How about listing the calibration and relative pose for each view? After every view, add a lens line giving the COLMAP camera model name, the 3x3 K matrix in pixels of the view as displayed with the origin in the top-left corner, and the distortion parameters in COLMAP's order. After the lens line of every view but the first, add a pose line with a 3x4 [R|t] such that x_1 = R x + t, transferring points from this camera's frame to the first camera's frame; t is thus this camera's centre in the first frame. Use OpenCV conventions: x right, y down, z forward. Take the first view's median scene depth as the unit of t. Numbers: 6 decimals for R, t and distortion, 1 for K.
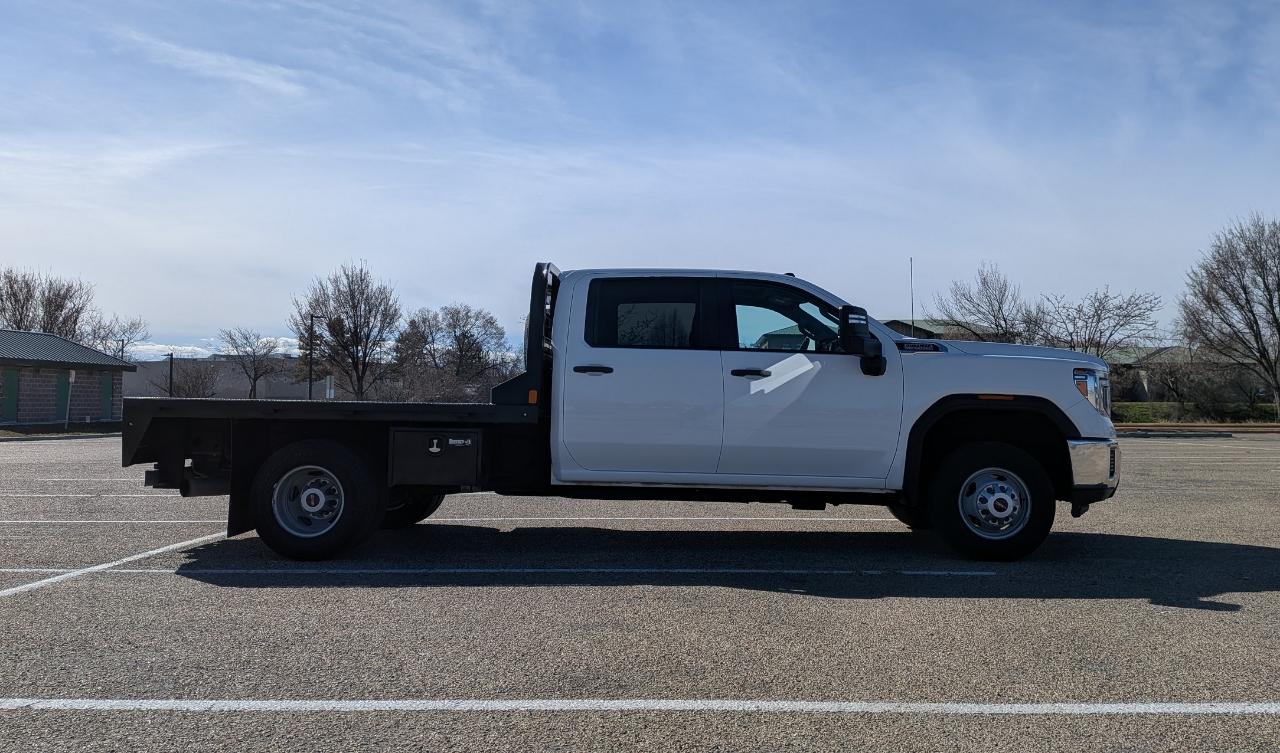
lens RADIAL K [[1058.3, 0, 668.8], [0, 1058.3, 296.7], [0, 0, 1]] dist [0.108492, -0.184982]
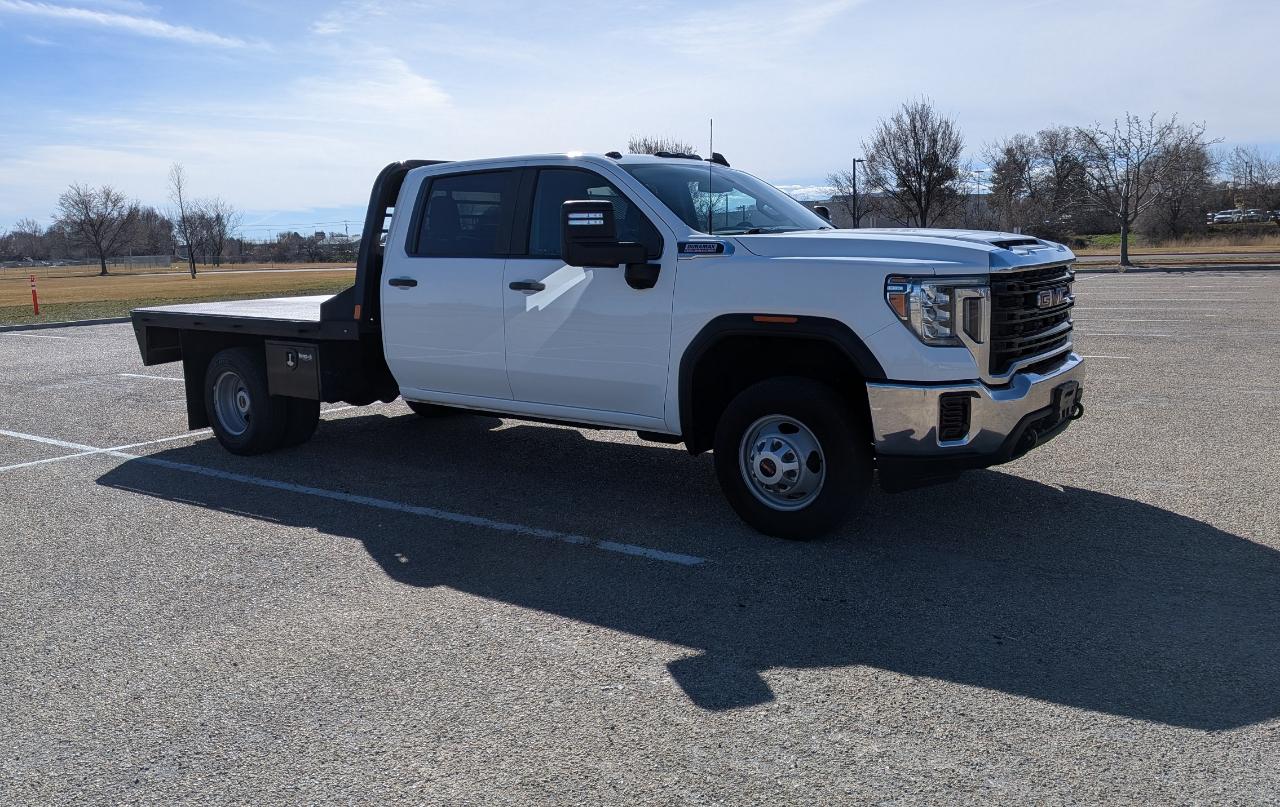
lens RADIAL K [[1012.4, 0, 658.1], [0, 1012.4, 361.1], [0, 0, 1]] dist [0.122062, -0.227783]
pose [[0.814396, 0.035761, -0.579207, 0.621895], [0.095575, 0.976204, 0.194655, -0.015412], [0.572385, -0.213884, 0.791599, 0.416244]]
